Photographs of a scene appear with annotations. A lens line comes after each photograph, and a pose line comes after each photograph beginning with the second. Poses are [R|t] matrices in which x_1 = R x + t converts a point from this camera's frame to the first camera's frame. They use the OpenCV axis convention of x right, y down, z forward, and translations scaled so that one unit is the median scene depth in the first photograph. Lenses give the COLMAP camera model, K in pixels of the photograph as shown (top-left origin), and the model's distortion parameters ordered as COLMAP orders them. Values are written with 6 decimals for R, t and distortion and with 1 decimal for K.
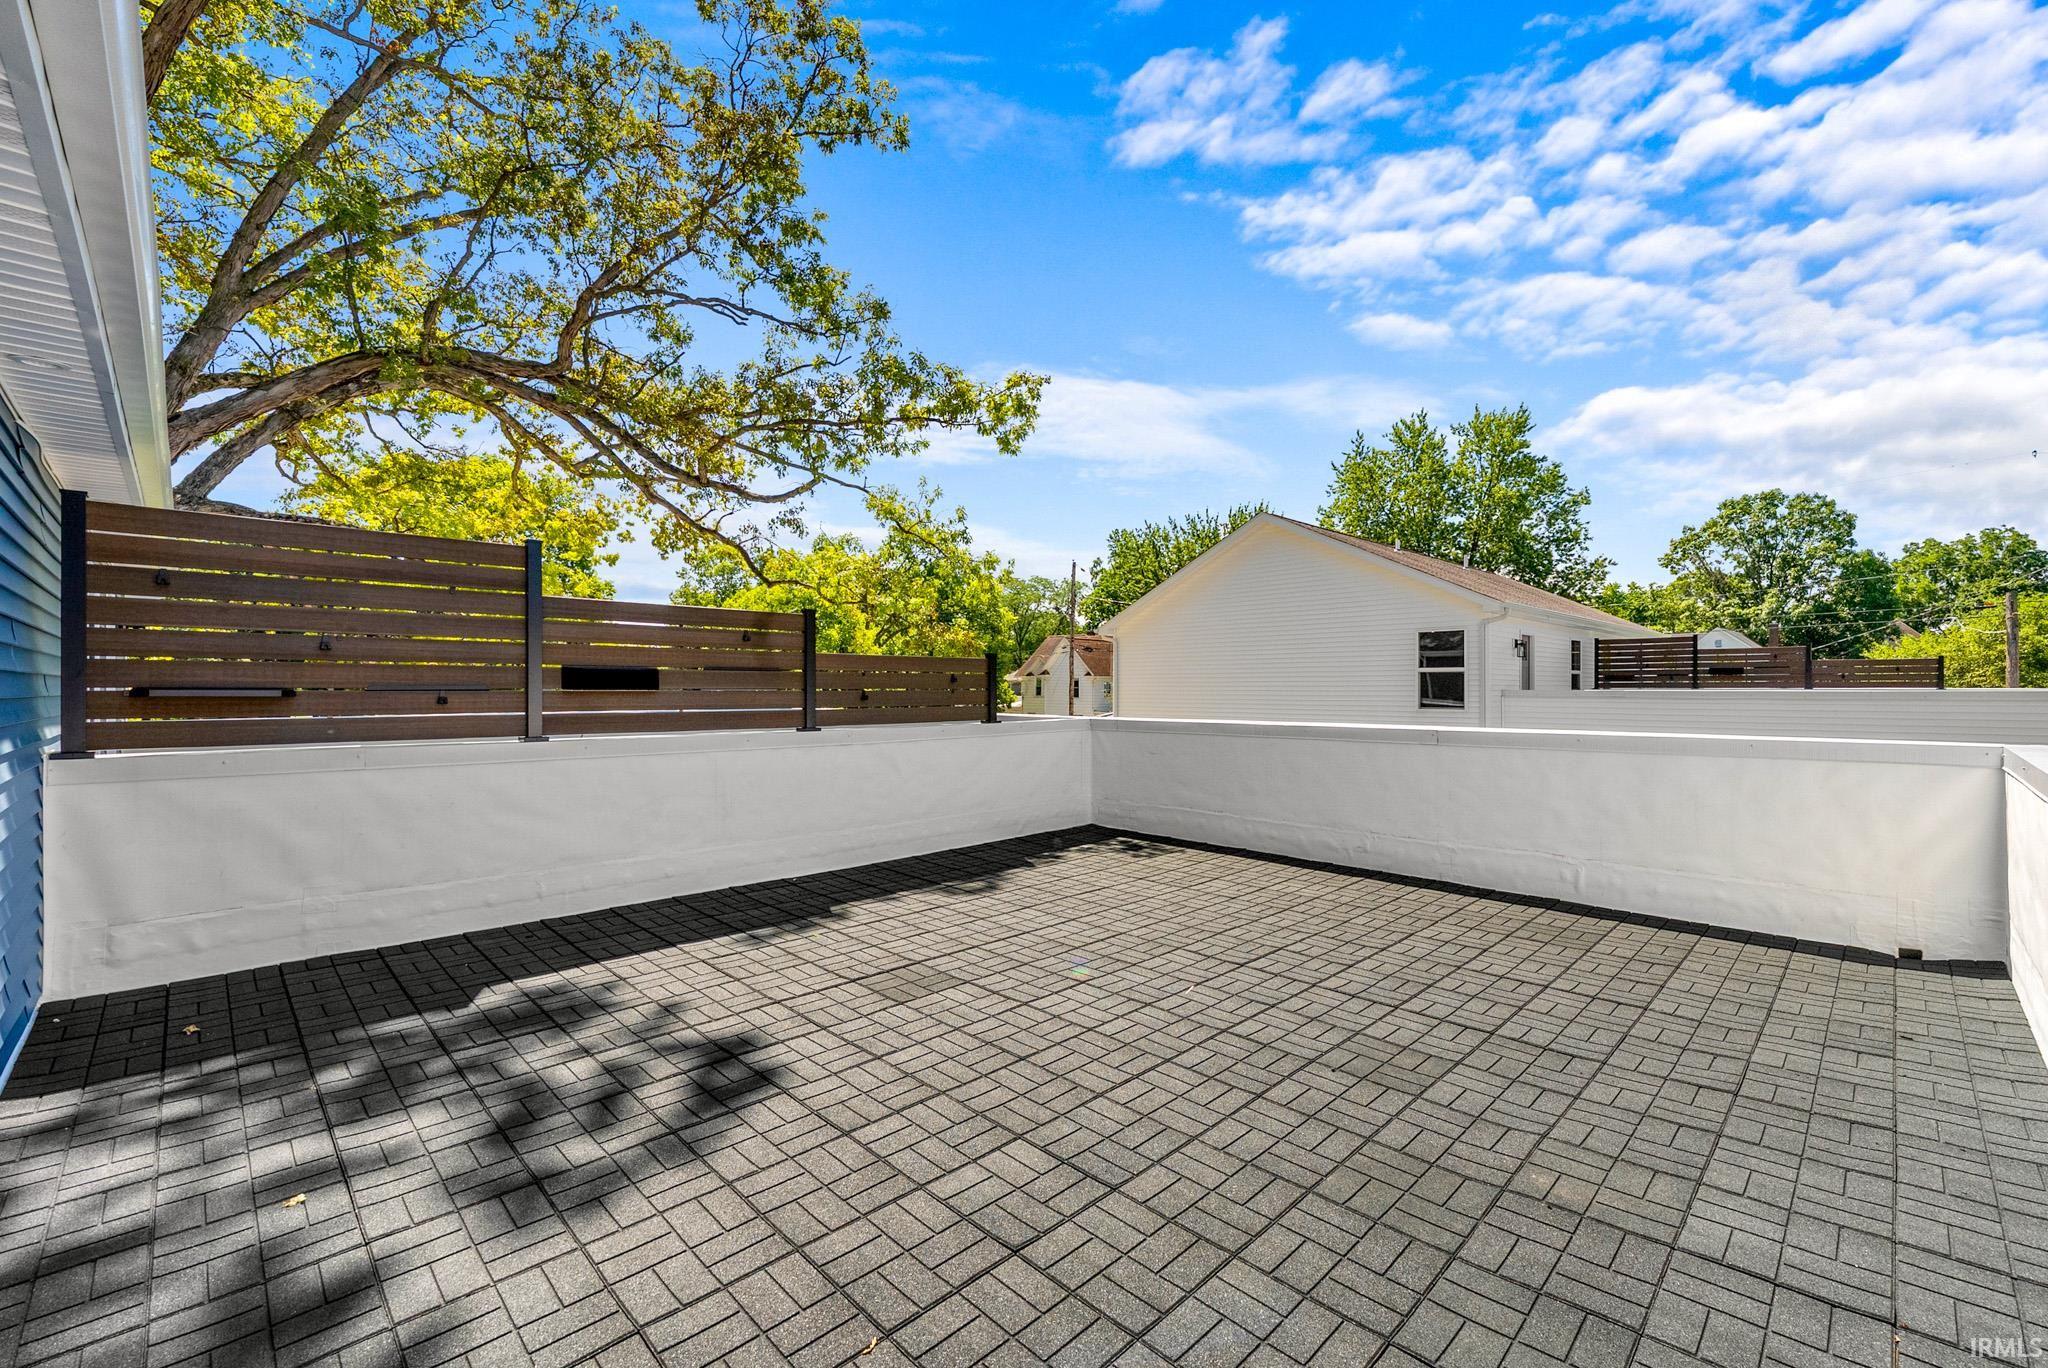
lens RADIAL K [[854.2, 0, 1009.5], [0, 854.2, 687.3], [0, 0, 1]] dist [0.000306, 0.000490]
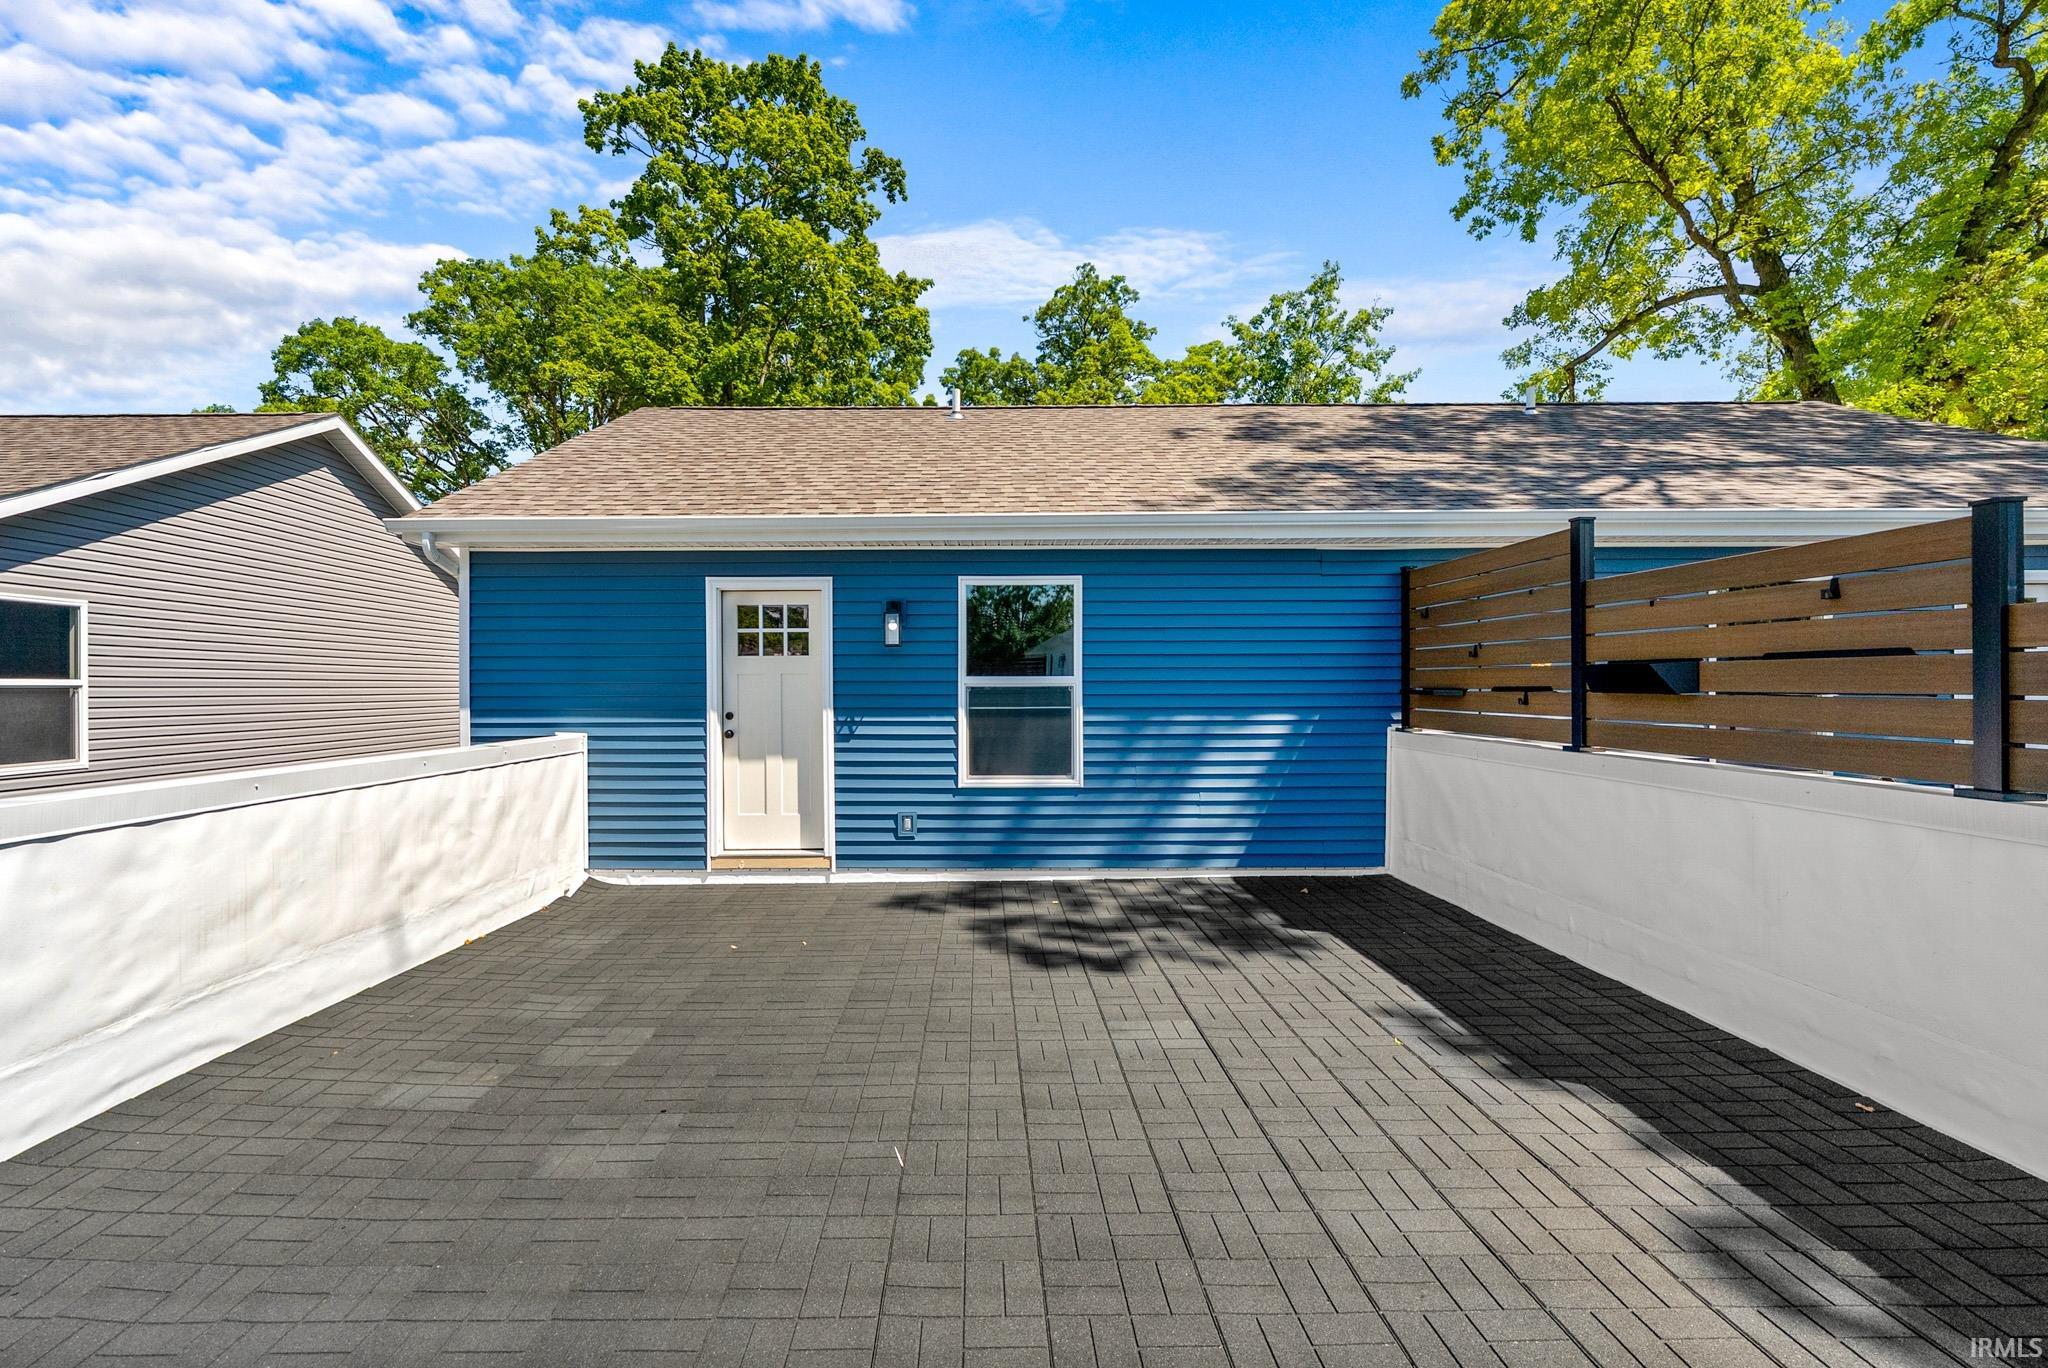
lens RADIAL K [[850.1, 0, 962.2], [0, 850.1, 683.7], [0, 0, 1]] dist [0.000553, -0.000010]
pose [[-0.695437, -0.002099, -0.718584, 0.670235], [-0.003022, 0.999995, 0.000004, -0.004227], [0.718581, 0.002174, -0.695440, 1.556919]]
